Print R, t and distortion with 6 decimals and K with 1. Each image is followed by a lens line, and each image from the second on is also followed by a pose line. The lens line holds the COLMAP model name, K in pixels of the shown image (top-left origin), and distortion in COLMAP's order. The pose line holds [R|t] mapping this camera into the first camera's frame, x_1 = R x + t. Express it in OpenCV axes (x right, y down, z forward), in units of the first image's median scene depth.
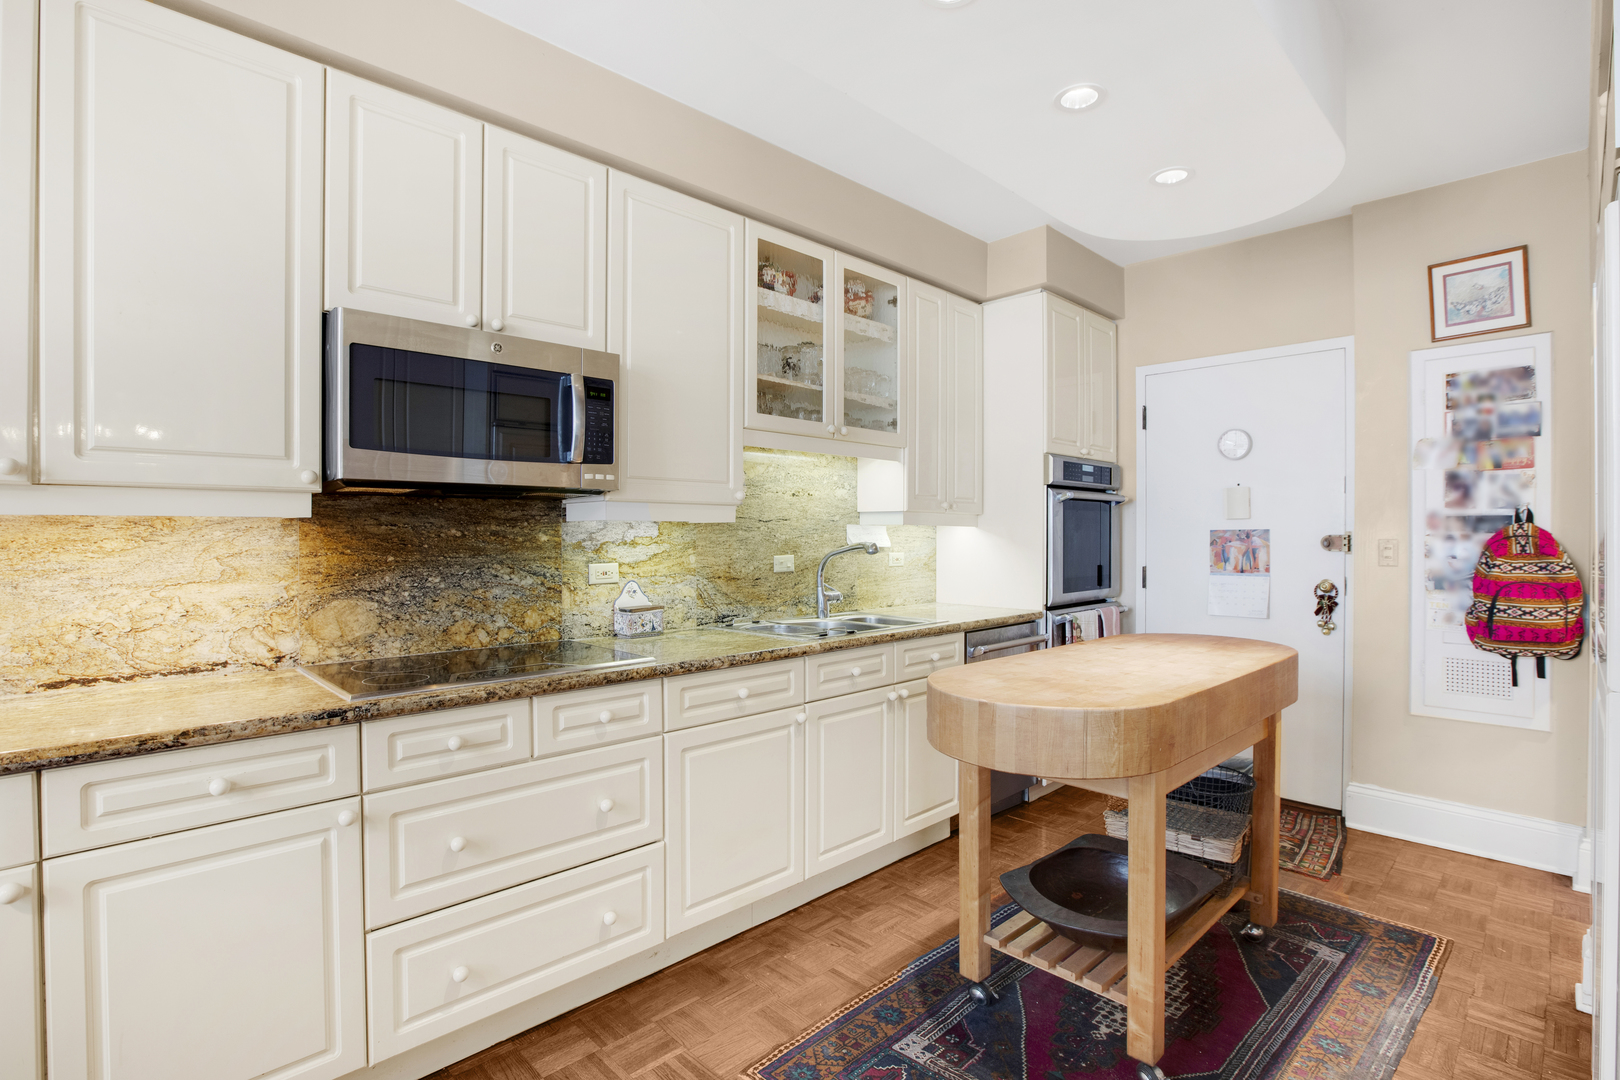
lens RADIAL K [[798.3, 0, 819.4], [0, 798.3, 536.2], [0, 0, 1]] dist [-0.033225, 0.000501]
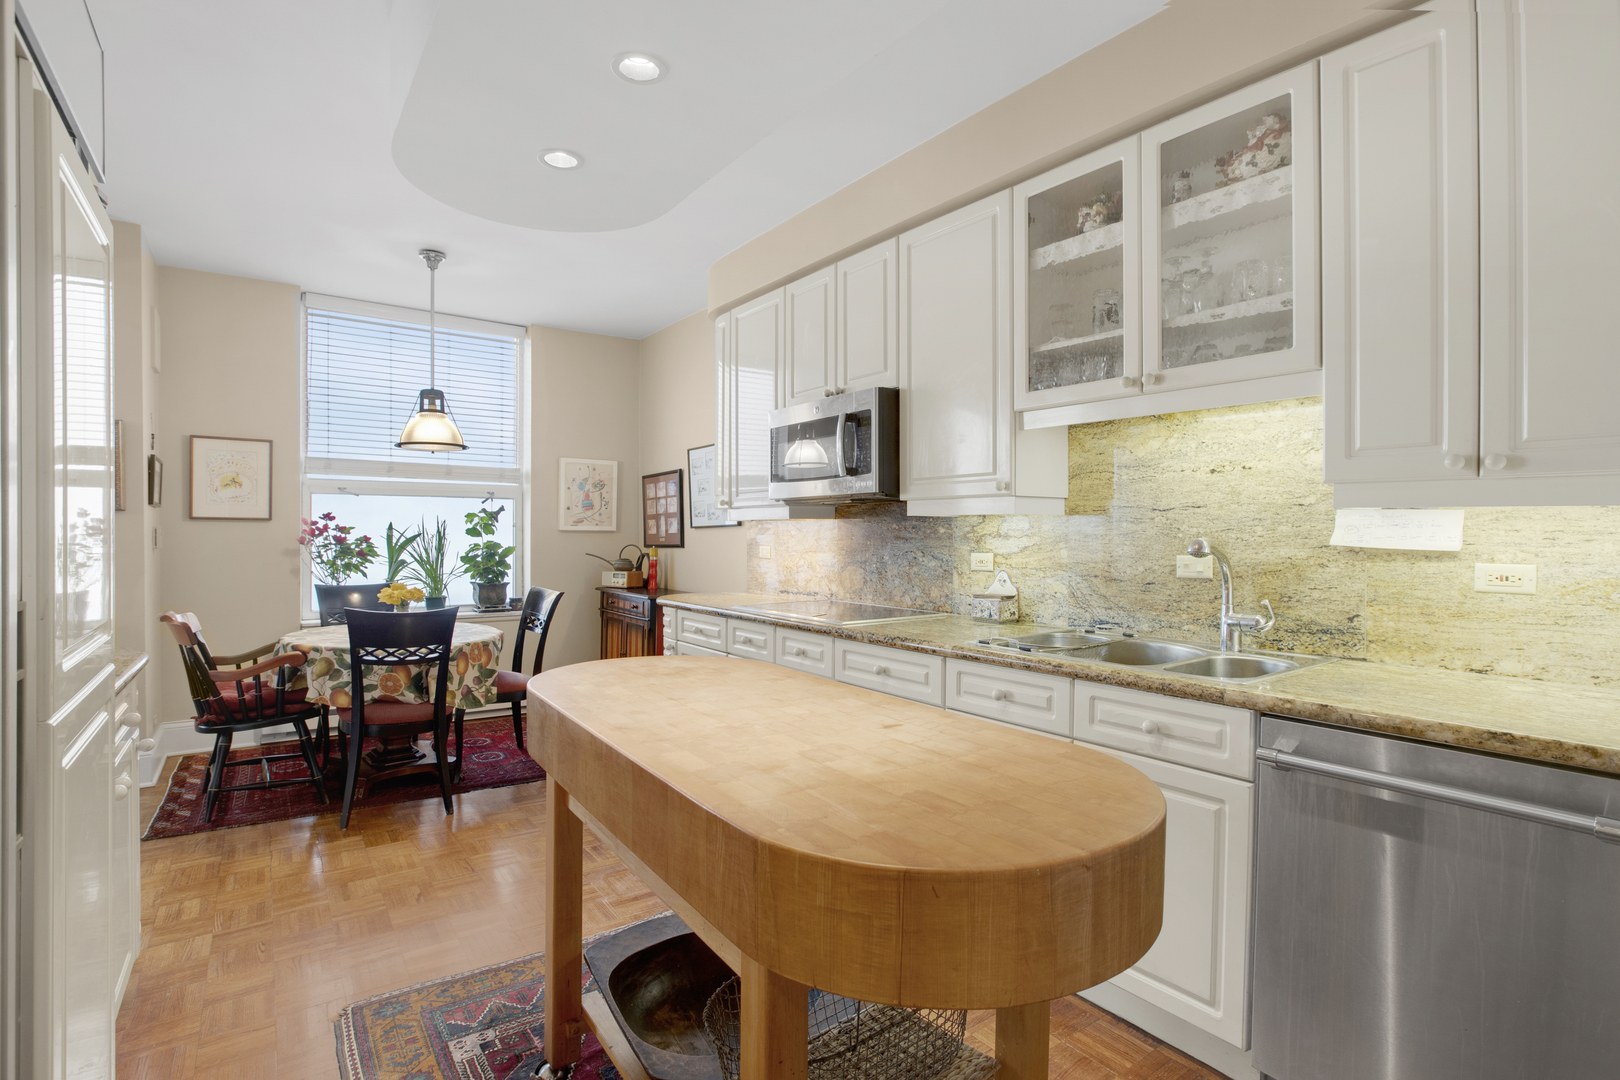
lens RADIAL K [[798.3, 0, 813.5], [0, 798.3, 534.9], [0, 0, 1]] dist [-0.033225, 0.000501]
pose [[-0.159001, 0.000632, -0.987278, 0.793228], [-0.008850, 0.999959, 0.002065, 0.007209], [0.987239, 0.009065, -0.158989, 0.843705]]
